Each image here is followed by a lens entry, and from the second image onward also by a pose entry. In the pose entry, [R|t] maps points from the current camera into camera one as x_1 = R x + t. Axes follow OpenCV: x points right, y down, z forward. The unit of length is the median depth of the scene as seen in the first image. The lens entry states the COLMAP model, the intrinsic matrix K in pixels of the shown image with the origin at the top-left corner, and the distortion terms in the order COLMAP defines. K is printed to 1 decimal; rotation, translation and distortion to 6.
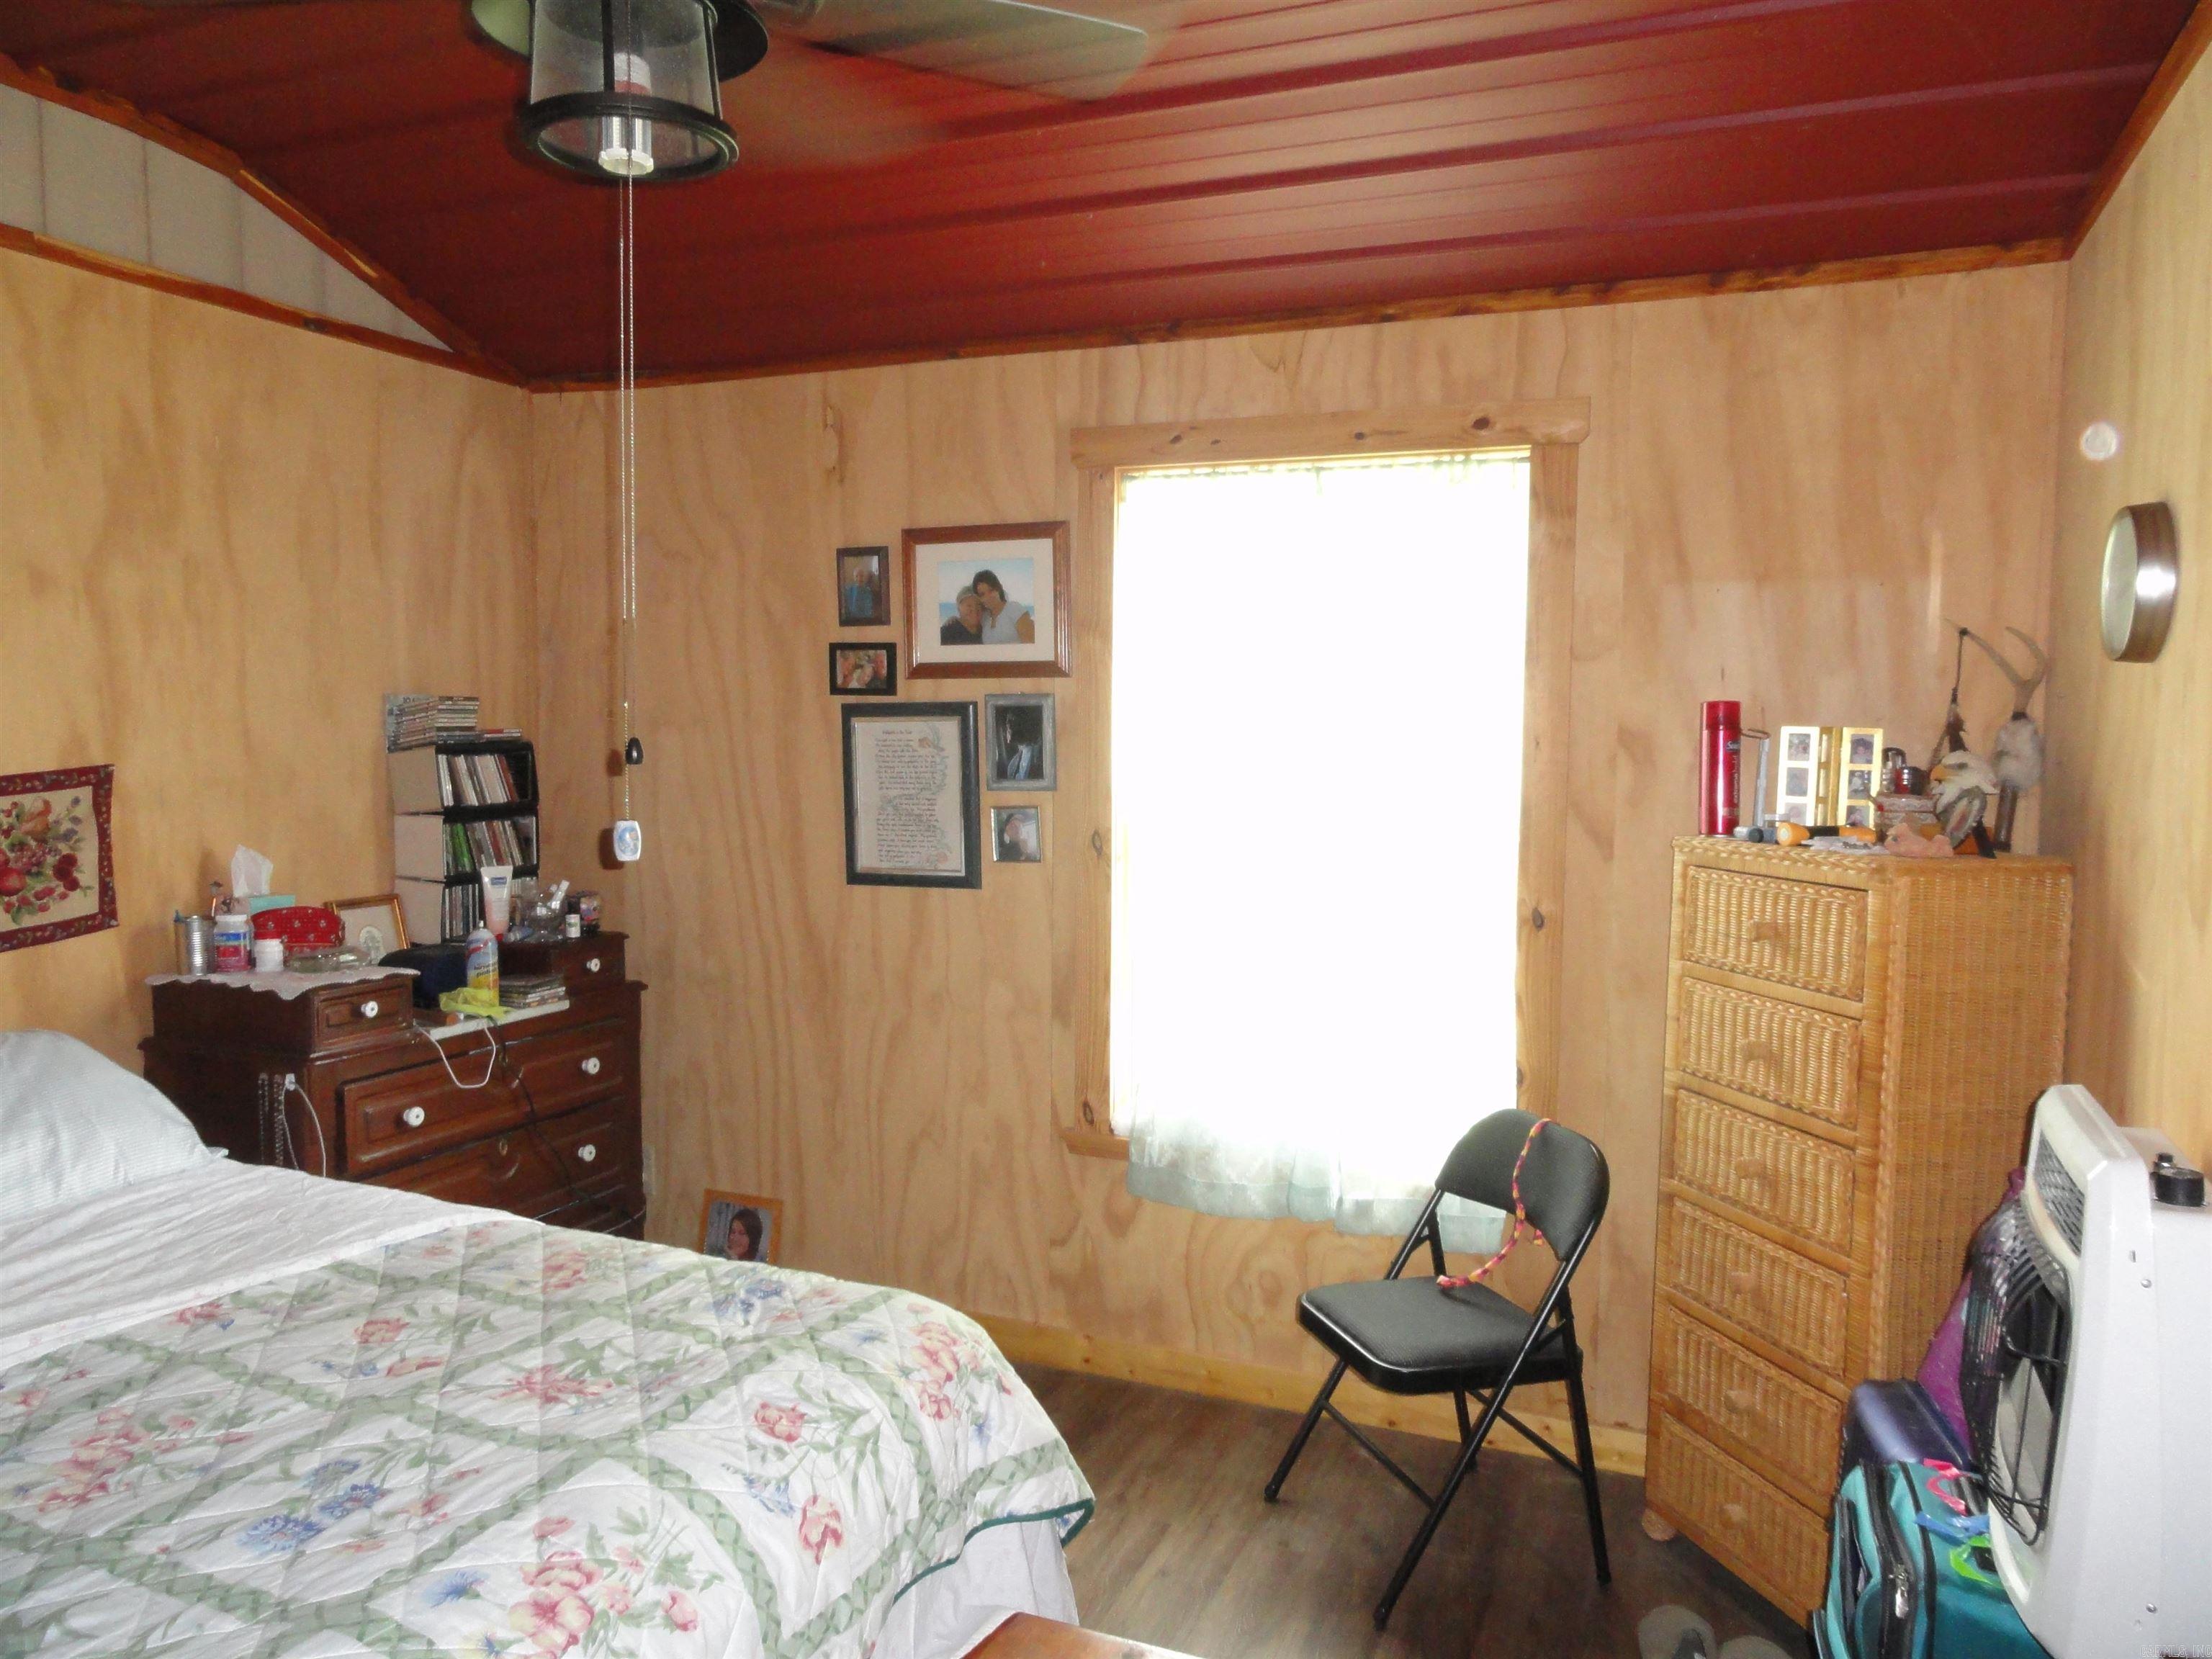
lens RADIAL K [[1540.3, 0, 1110.1], [0, 1540.3, 832.1], [0, 0, 1]] dist [-0.012957, 0.001913]
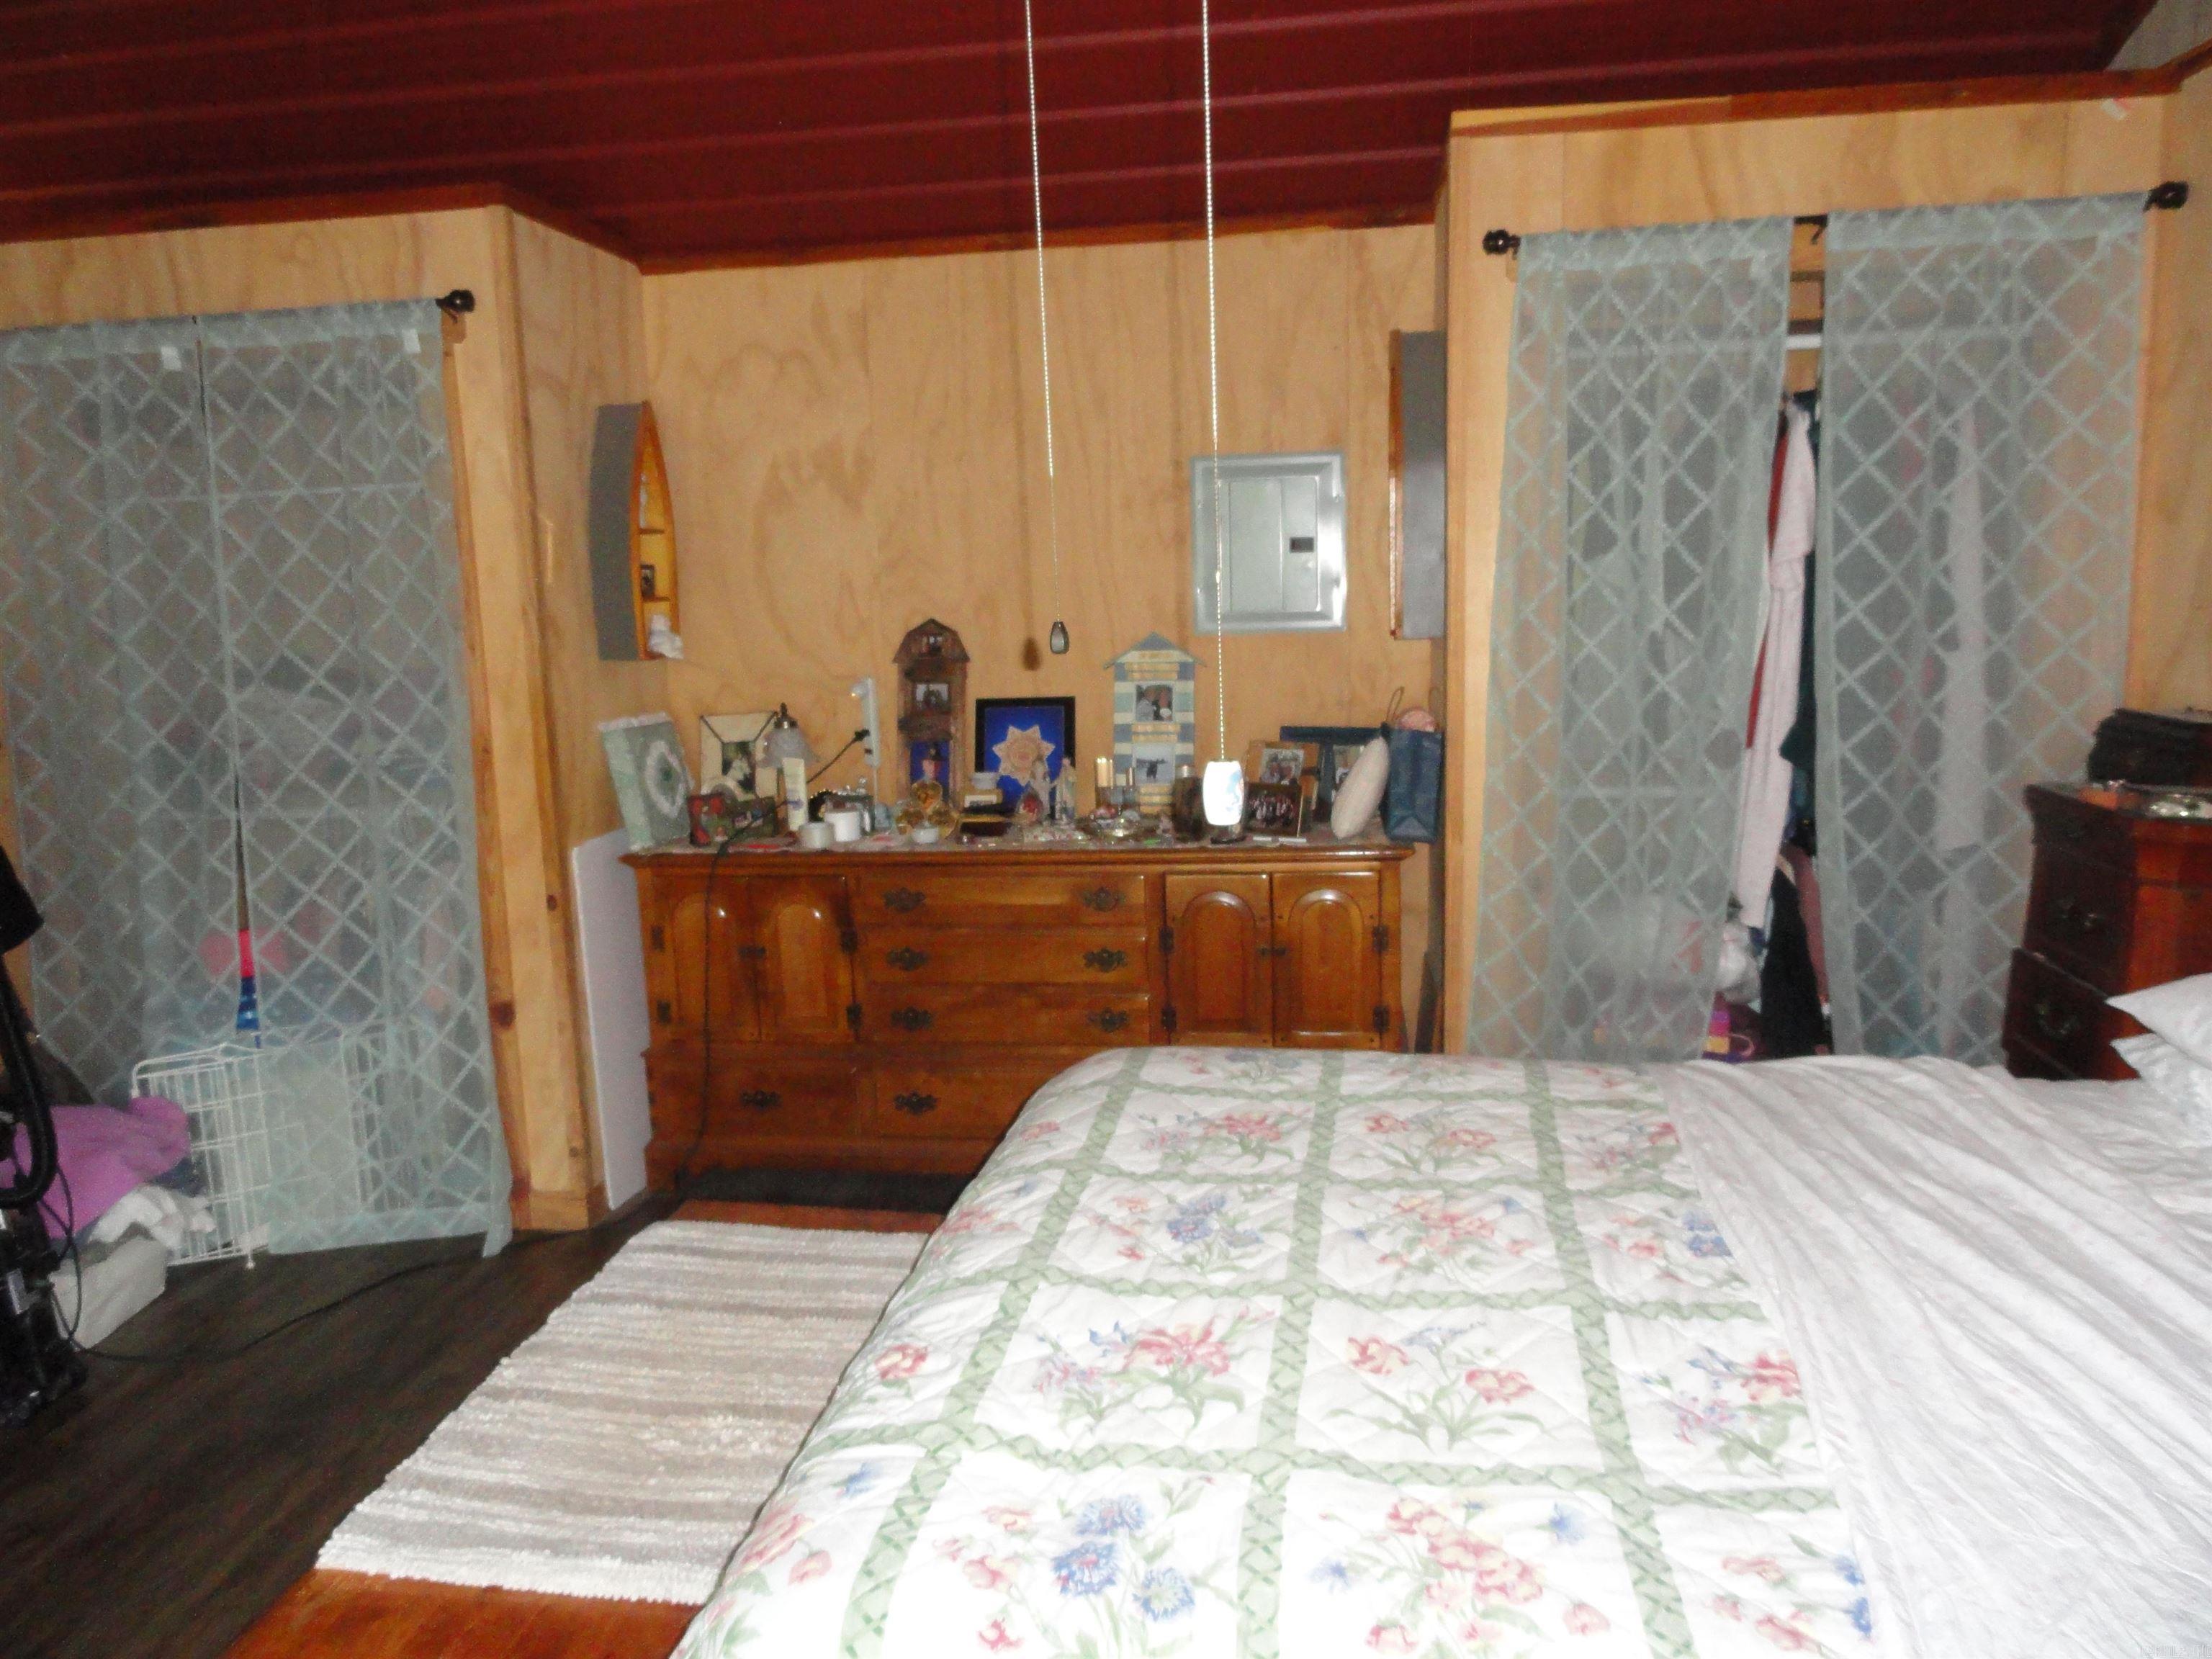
lens RADIAL K [[1540.3, 0, 1102.7], [0, 1540.3, 831.5], [0, 0, 1]] dist [-0.012957, 0.001913]
pose [[-0.969463, 0.045265, -0.241025, -0.118860], [-0.008687, 0.975863, 0.218211, -0.132677], [0.245085, 0.213641, -0.945670, 1.817285]]
